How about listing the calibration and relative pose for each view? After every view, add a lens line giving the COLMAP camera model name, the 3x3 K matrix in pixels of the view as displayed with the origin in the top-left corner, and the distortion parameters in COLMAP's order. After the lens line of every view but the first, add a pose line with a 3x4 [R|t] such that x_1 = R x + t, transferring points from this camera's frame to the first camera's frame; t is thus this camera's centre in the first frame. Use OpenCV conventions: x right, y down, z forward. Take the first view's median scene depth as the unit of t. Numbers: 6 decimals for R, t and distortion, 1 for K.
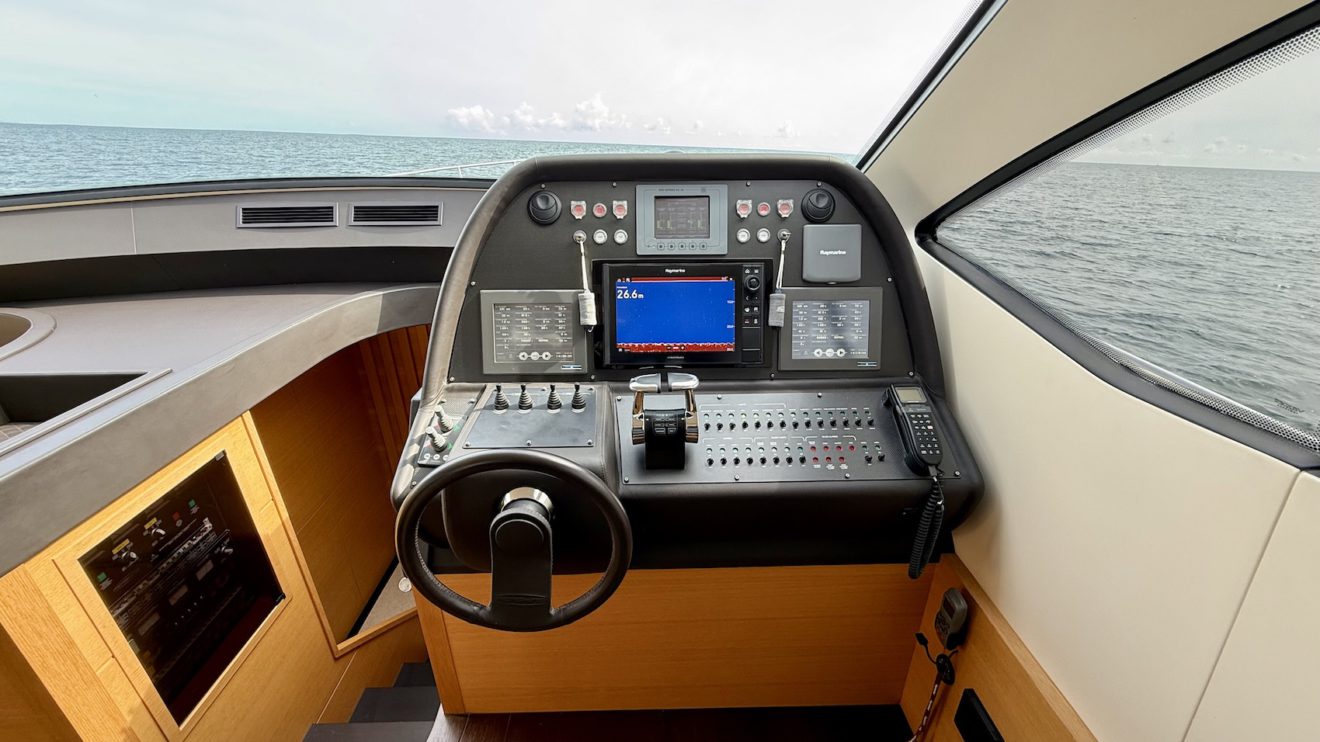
lens RADIAL K [[532.4, 0, 660.0], [0, 532.4, 371.0], [0, 0, 1]] dist [-0.000302, 0.000059]
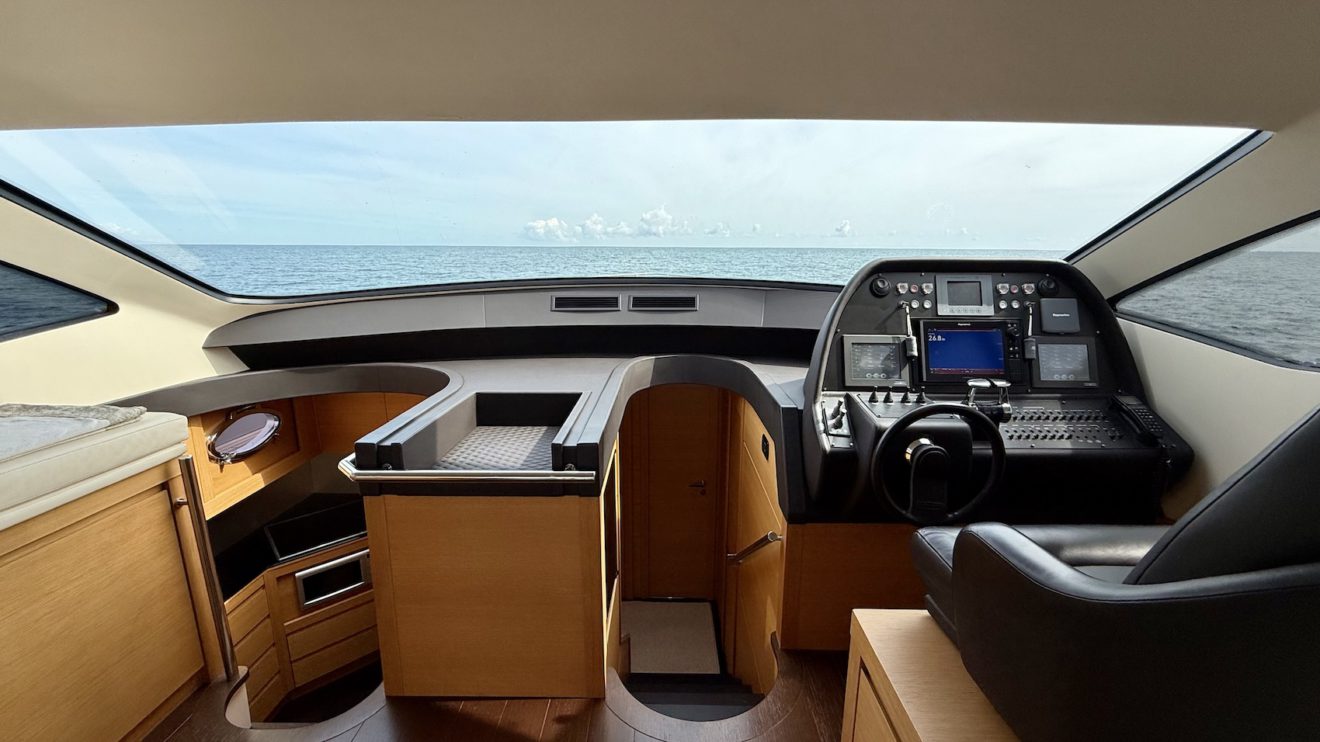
lens RADIAL K [[526.3, 0, 657.5], [0, 526.3, 368.1], [0, 0, 1]] dist [-0.000444, 0.000436]
pose [[0.999515, 0.015488, -0.027016, -0.860128], [-0.020903, 0.976744, -0.213387, 0.304082], [0.023083, 0.213848, 0.976594, -0.564371]]
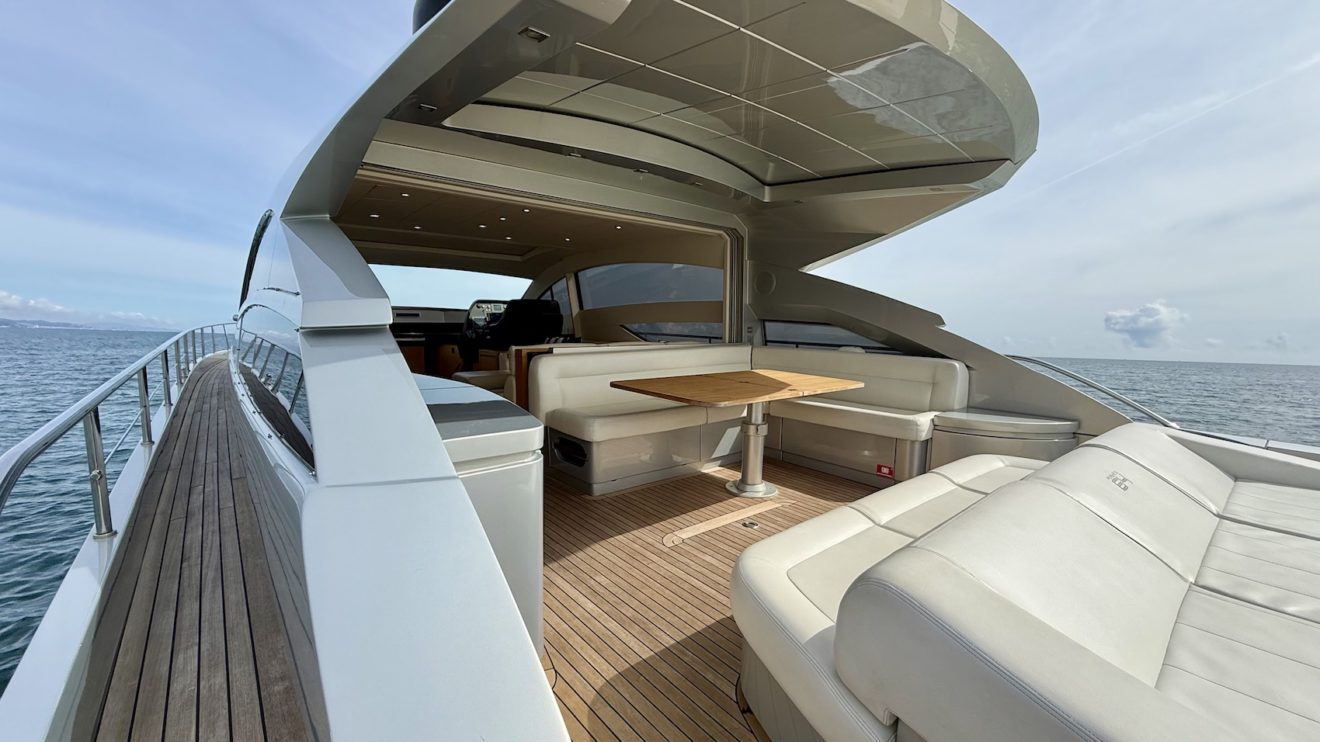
lens RADIAL K [[526.3, 0, 657.5], [0, 526.3, 368.1], [0, 0, 1]] dist [-0.000444, 0.000436]
pose [[0.777880, -0.038422, 0.627237, -2.830972], [0.247762, 0.936028, -0.249931, 2.859419], [-0.577508, 0.349822, 0.737637, -5.360737]]
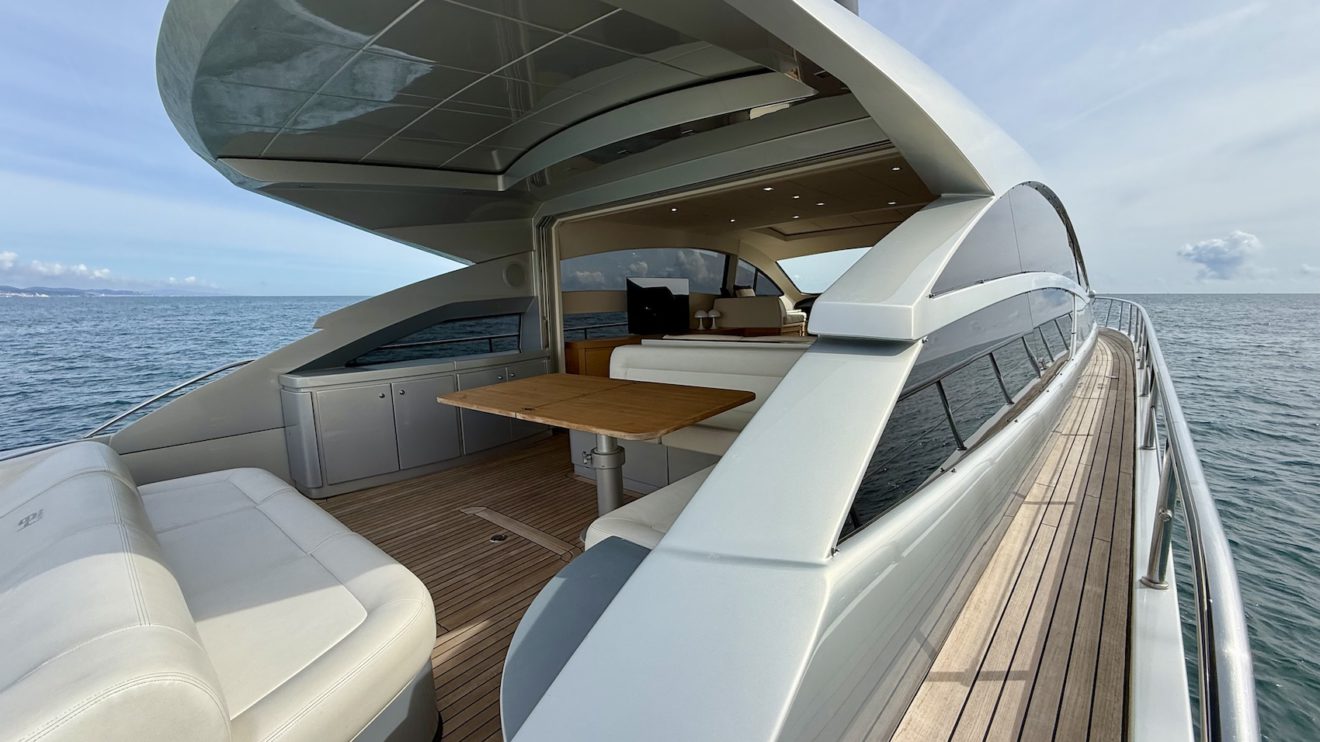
lens RADIAL K [[526.3, 0, 657.5], [0, 526.3, 368.1], [0, 0, 1]] dist [-0.000444, 0.000436]
pose [[0.734553, 0.090657, -0.672468, 1.054558], [-0.274294, 0.946126, -0.172068, 2.508799], [0.620641, 0.310847, 0.719847, -5.032068]]
